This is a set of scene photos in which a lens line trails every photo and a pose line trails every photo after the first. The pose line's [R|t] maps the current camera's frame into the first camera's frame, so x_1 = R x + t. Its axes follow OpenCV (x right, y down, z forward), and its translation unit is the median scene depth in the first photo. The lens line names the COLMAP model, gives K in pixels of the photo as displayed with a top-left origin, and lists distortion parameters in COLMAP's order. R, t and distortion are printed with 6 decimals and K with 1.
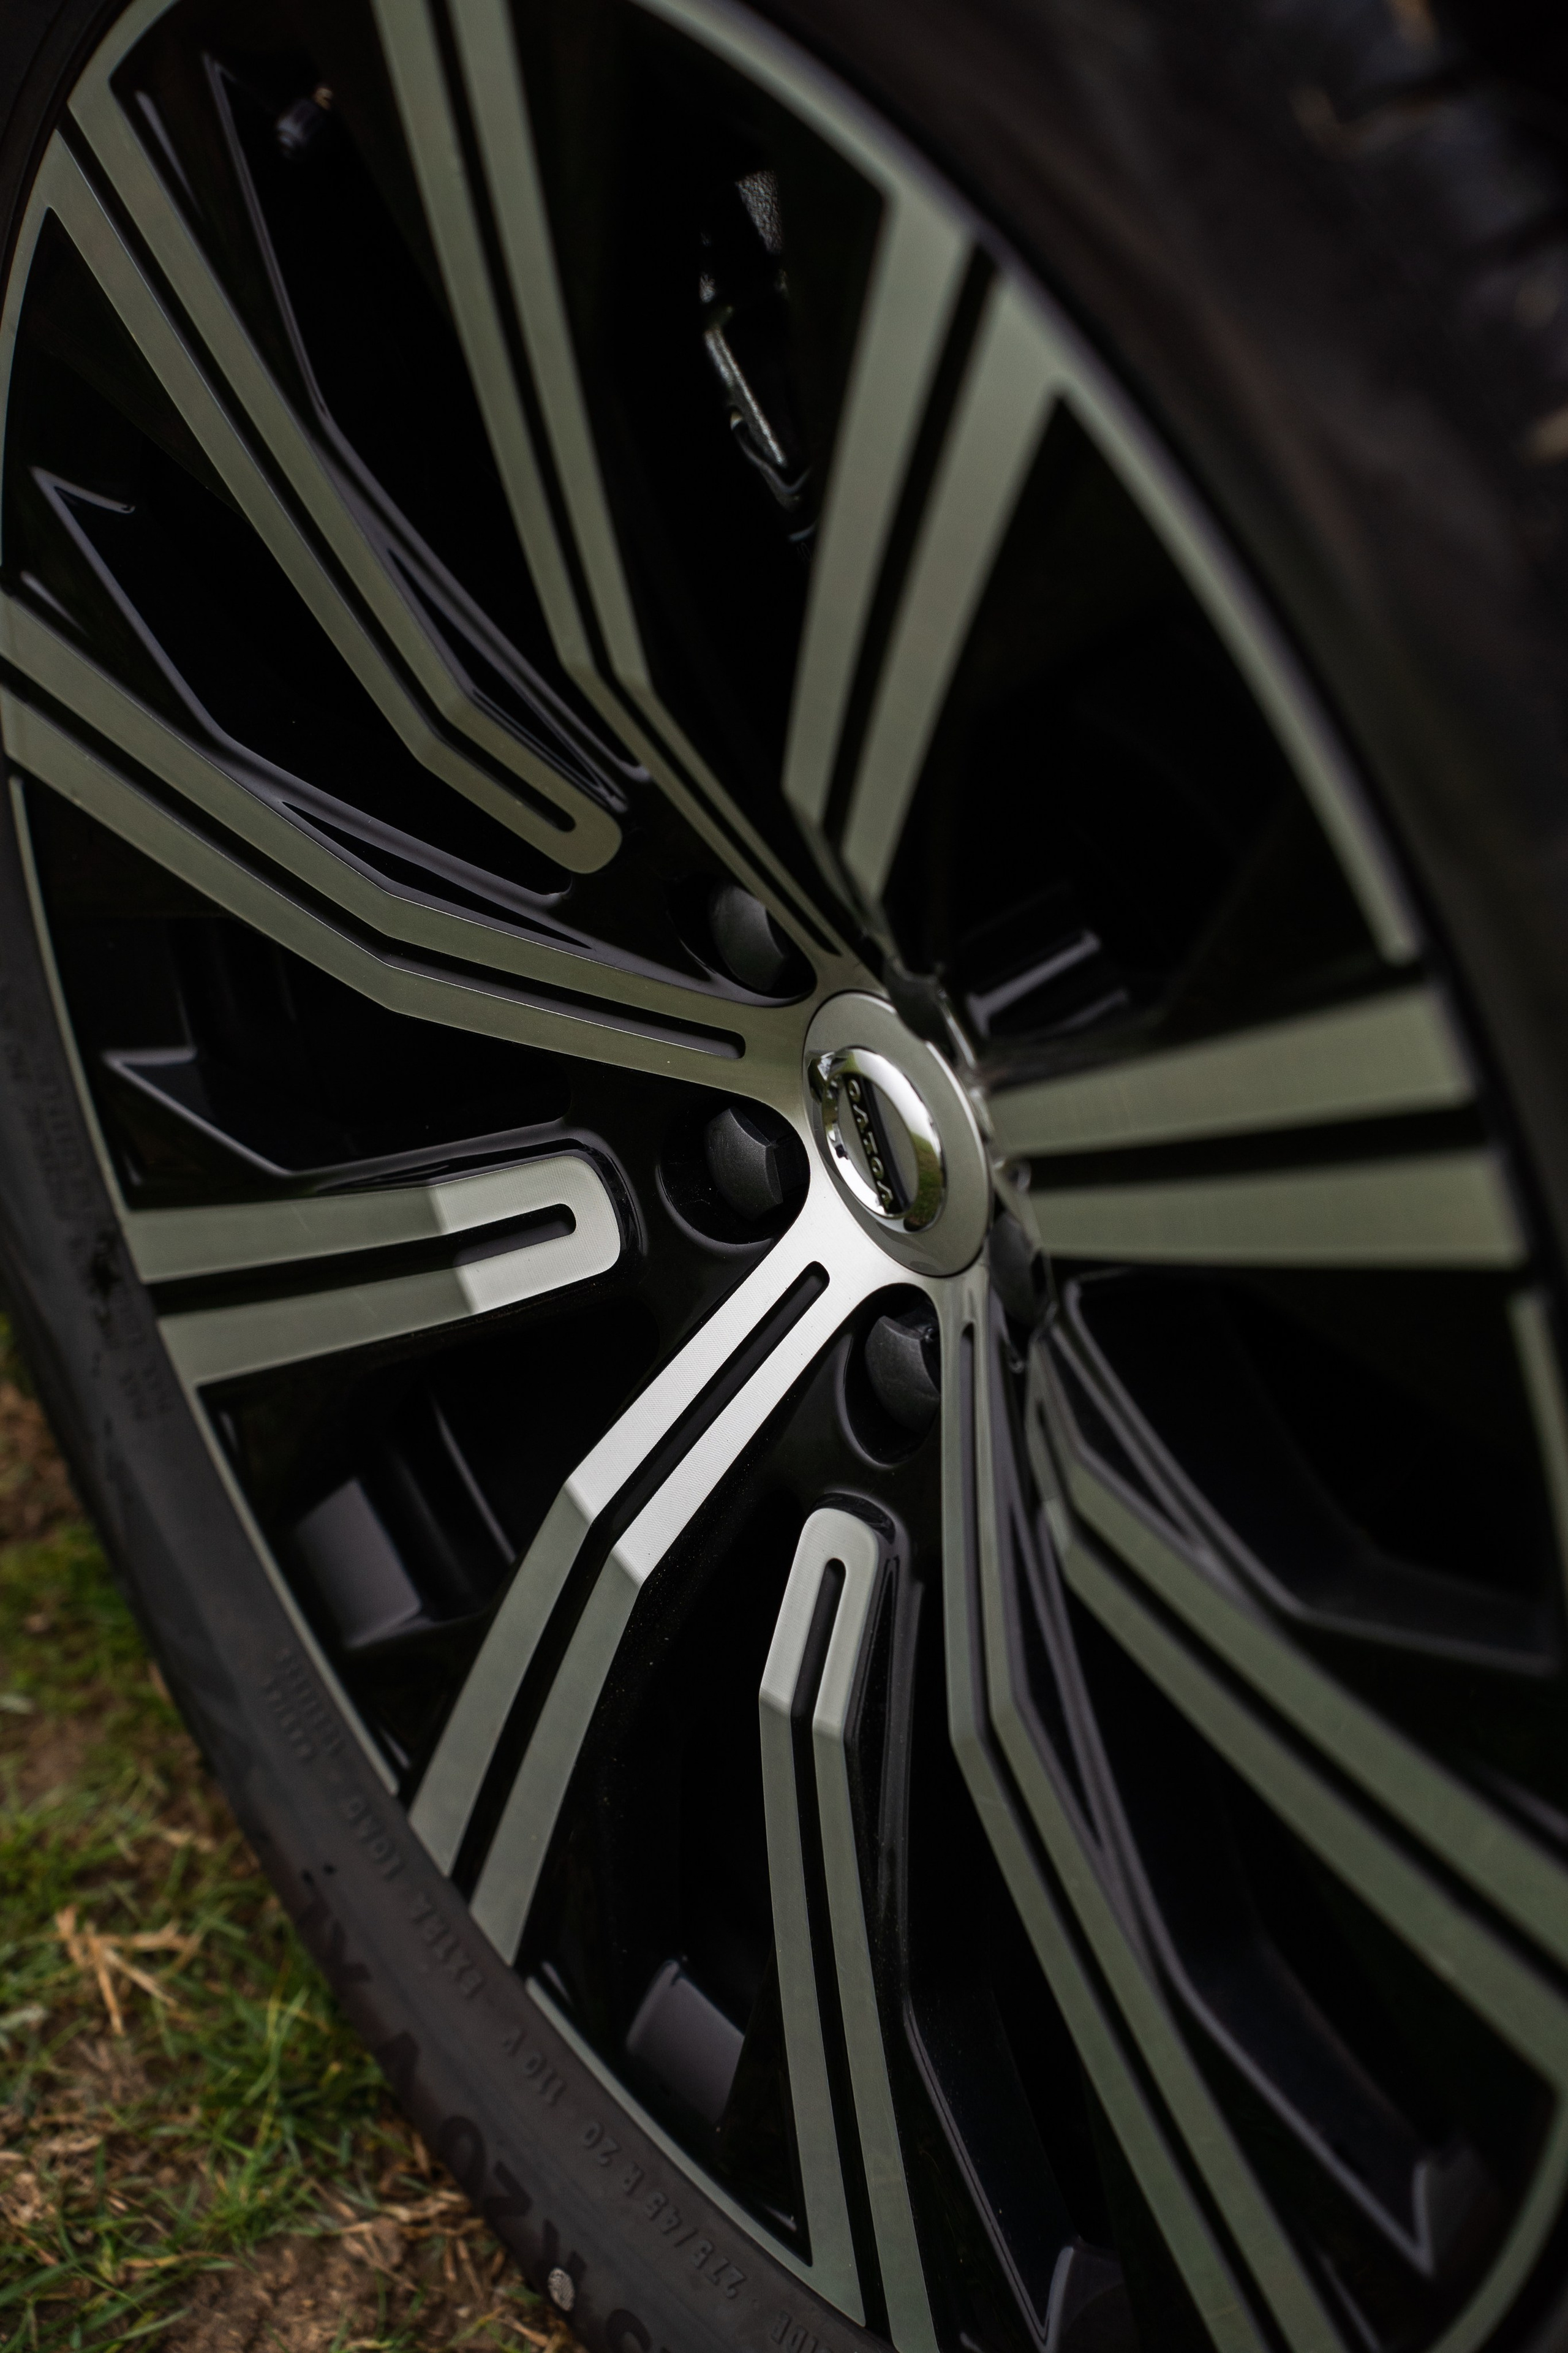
lens RADIAL K [[5210.2, 0, 782.9], [0, 5210.2, 1288.5], [0, 0, 1]] dist [0.717186, 0.195193]
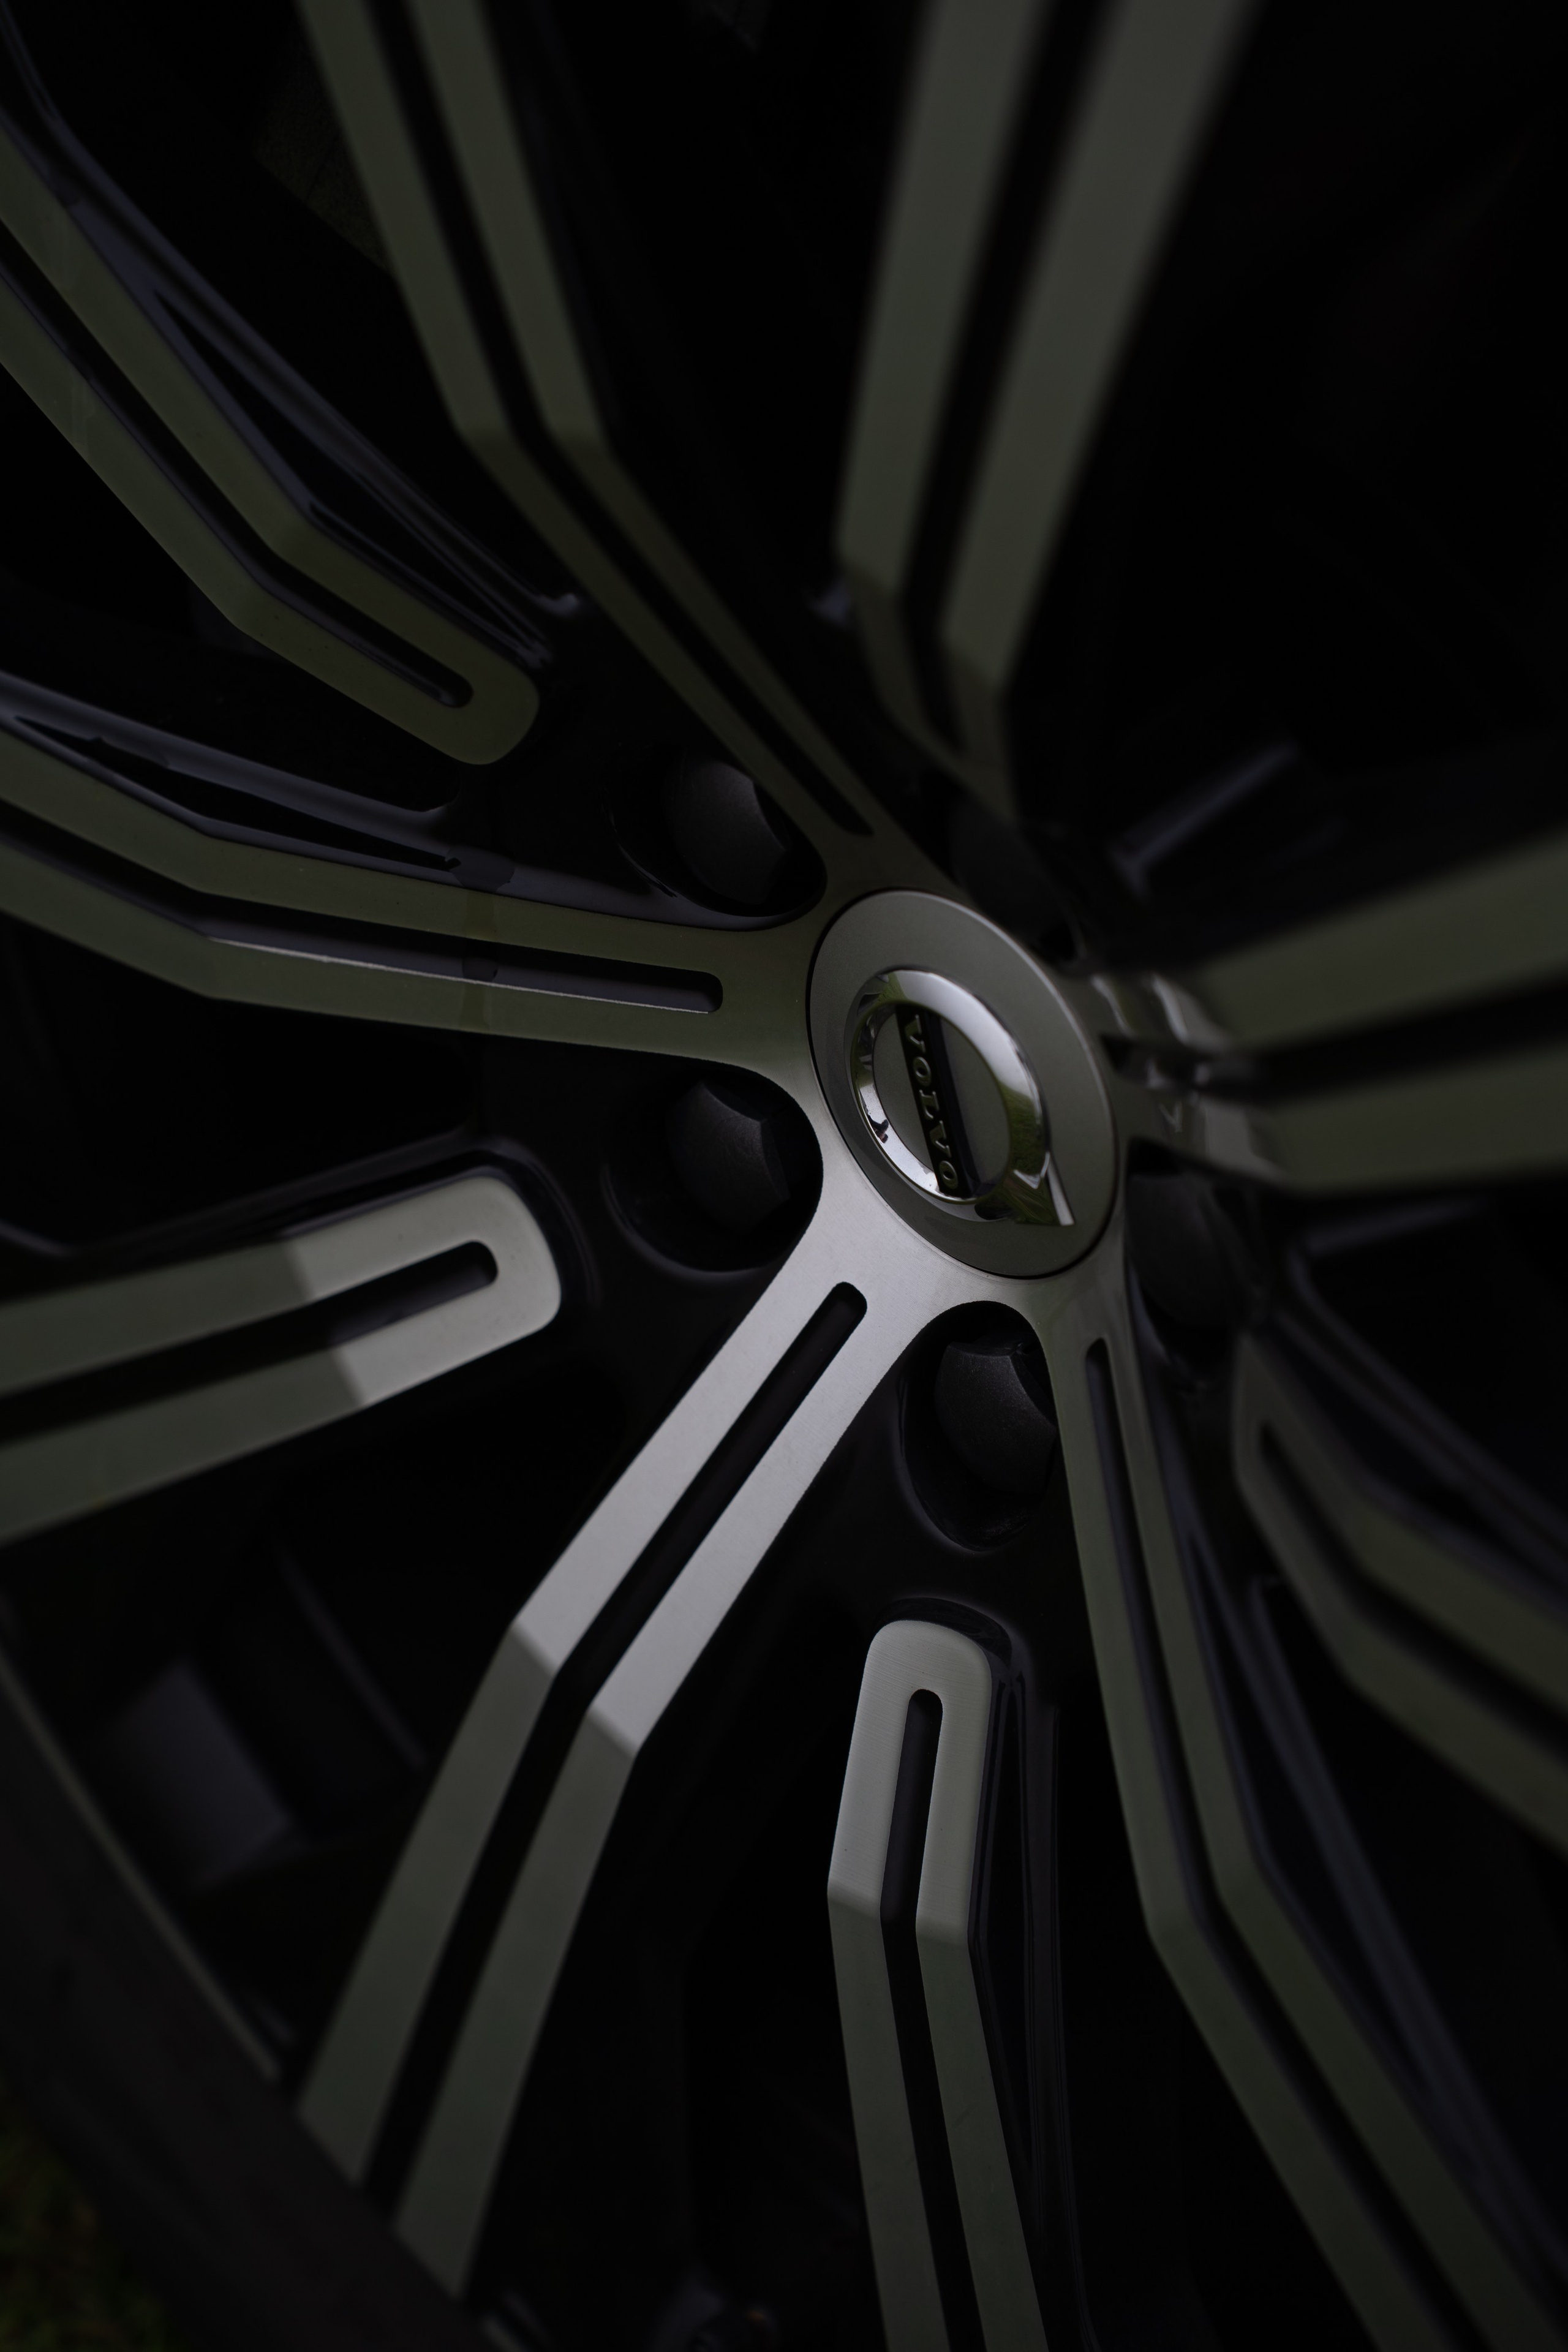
lens RADIAL K [[5208.4, 0, 782.9], [0, 5208.4, 1287.9], [0, 0, 1]] dist [0.717186, 0.195193]
pose [[0.992662, -0.092396, 0.078001, -0.058830], [0.094986, 0.995021, -0.030176, 0.016604], [-0.074825, 0.037363, 0.996496, 0.280555]]
